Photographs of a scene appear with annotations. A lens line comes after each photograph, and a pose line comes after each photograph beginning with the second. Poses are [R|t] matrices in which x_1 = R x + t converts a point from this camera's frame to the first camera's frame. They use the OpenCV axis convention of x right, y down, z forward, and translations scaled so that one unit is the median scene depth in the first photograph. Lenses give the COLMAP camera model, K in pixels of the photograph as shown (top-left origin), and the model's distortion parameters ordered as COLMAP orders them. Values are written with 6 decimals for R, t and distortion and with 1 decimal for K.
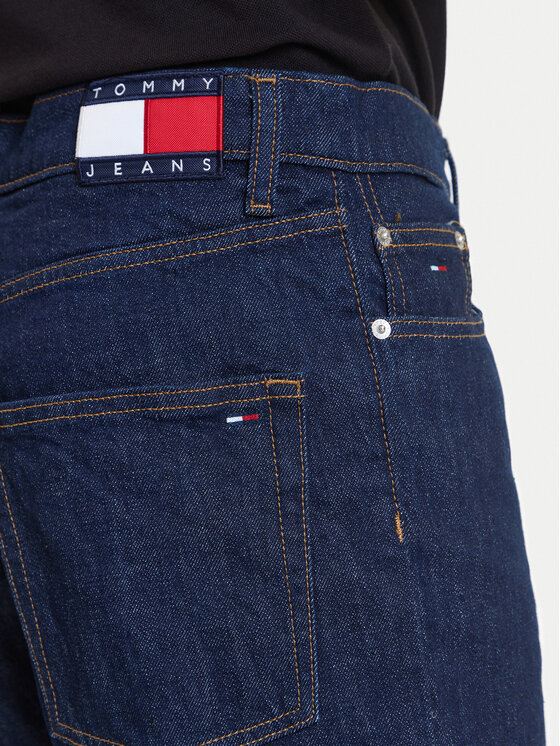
lens RADIAL K [[2325.0, 0, 280.5], [0, 2325.0, 373.2], [0, 0, 1]] dist [-0.098533, 0.000000]
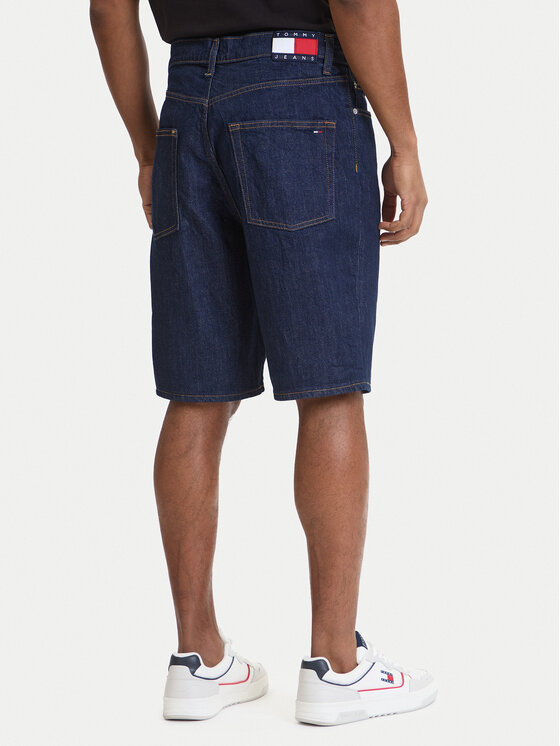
lens RADIAL K [[2032.4, 0, 279.6], [0, 2032.4, 372.5], [0, 0, 1]] dist [0.122056, 0.000000]
pose [[0.937261, 0.076929, 0.340034, -1.082945], [-0.073394, 0.997032, -0.023264, 0.455063], [-0.340815, -0.003153, 0.940125, -1.864557]]
